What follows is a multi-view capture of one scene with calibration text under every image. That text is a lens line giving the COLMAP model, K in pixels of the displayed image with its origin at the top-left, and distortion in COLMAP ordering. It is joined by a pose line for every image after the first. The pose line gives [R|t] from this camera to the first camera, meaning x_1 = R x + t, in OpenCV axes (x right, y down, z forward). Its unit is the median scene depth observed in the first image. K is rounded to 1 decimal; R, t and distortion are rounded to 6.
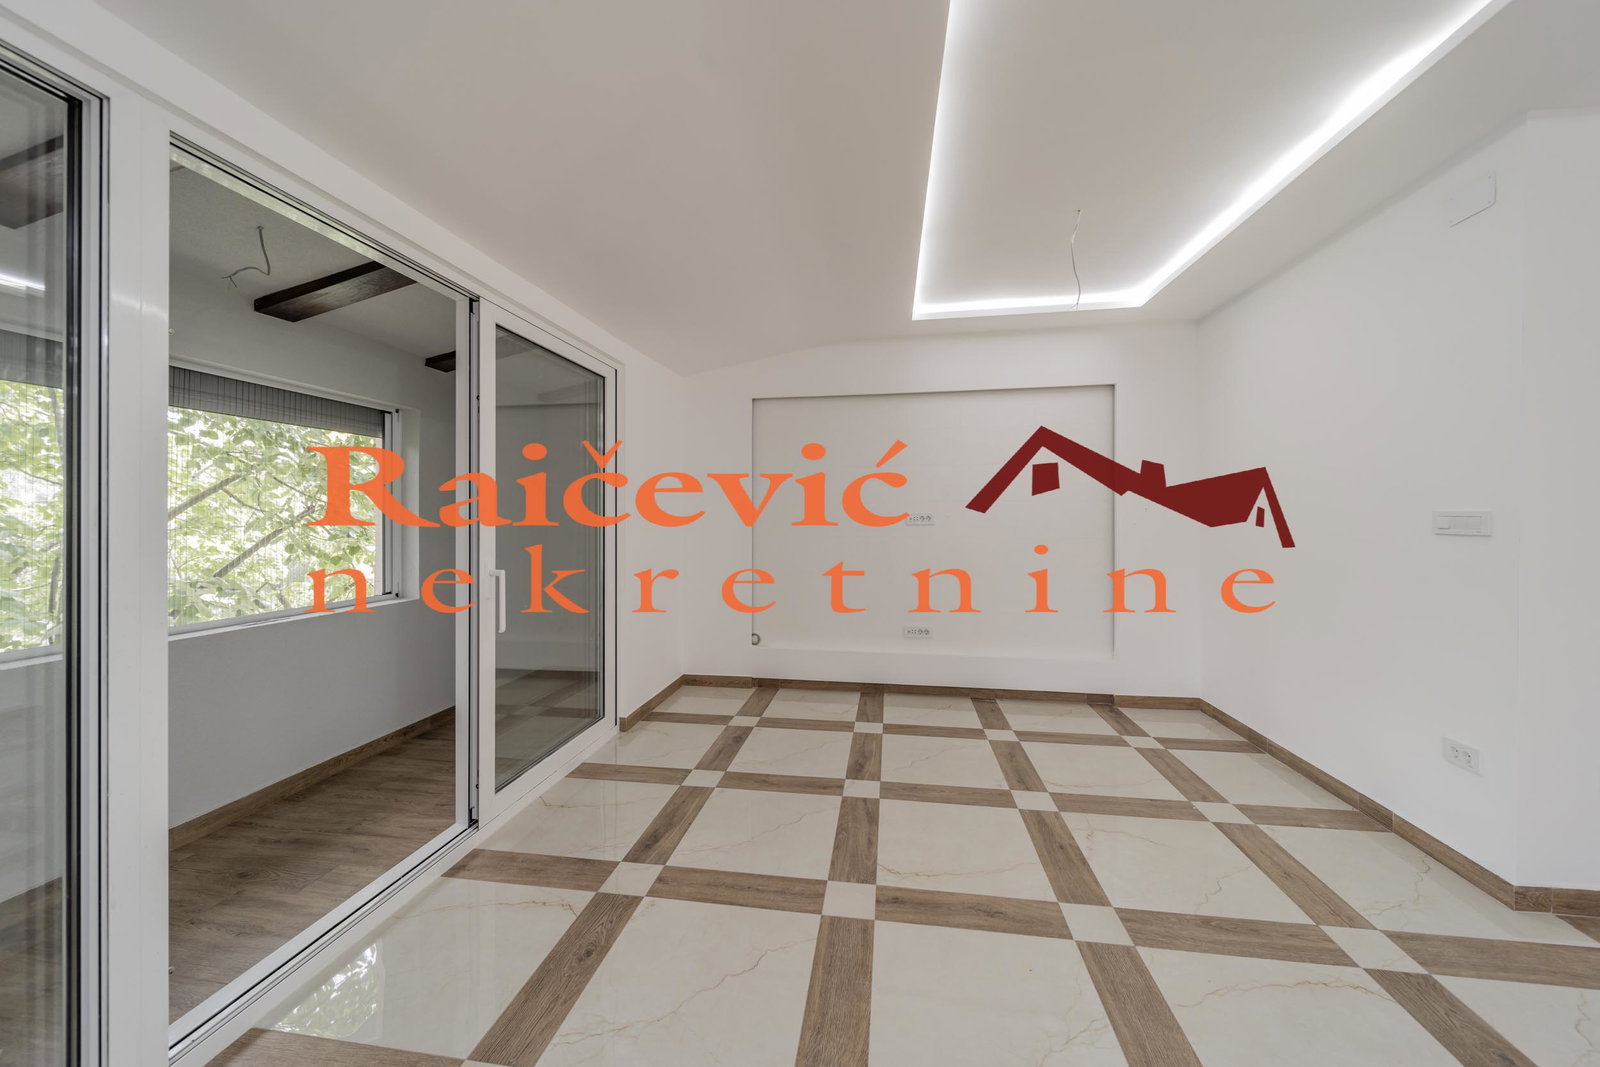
lens RADIAL K [[571.1, 0, 808.6], [0, 571.1, 520.8], [0, 0, 1]] dist [0.000284, -0.001139]
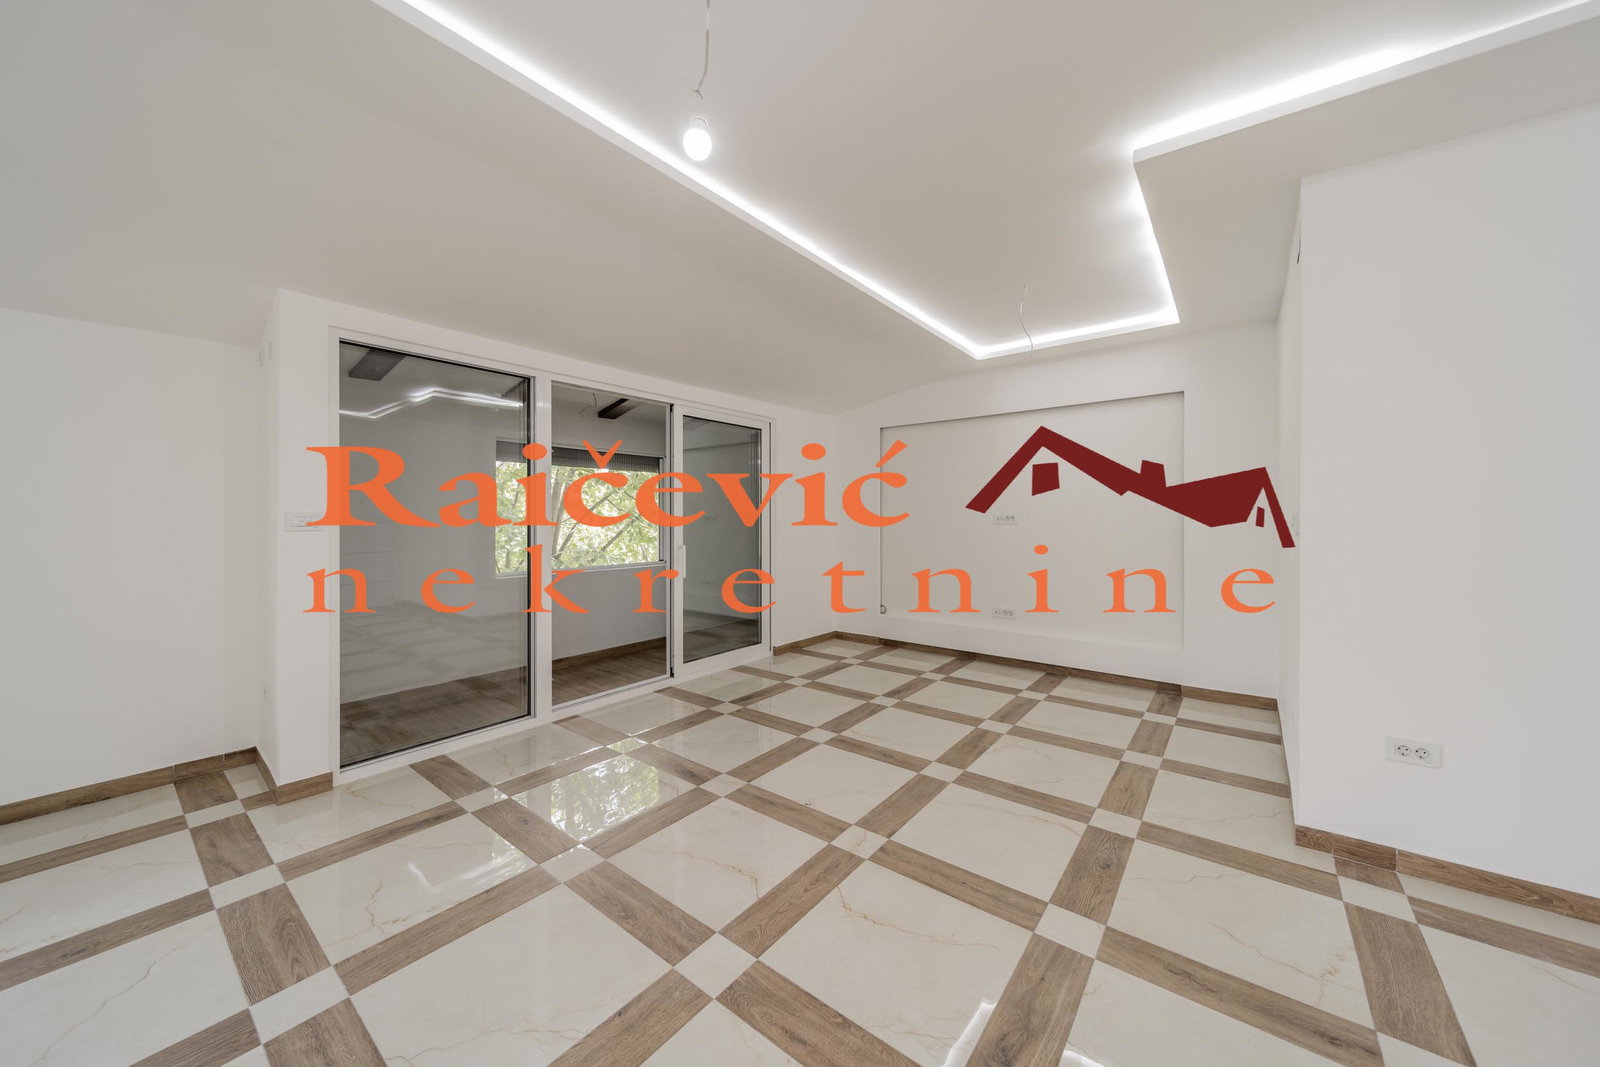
lens RADIAL K [[571.1, 0, 793.9], [0, 571.1, 527.9], [0, 0, 1]] dist [0.000284, -0.001139]
pose [[0.860970, 0.008621, -0.508582, 0.745311], [-0.002776, 0.999921, 0.012250, 0.003650], [0.508647, -0.009135, 0.860926, -0.453884]]
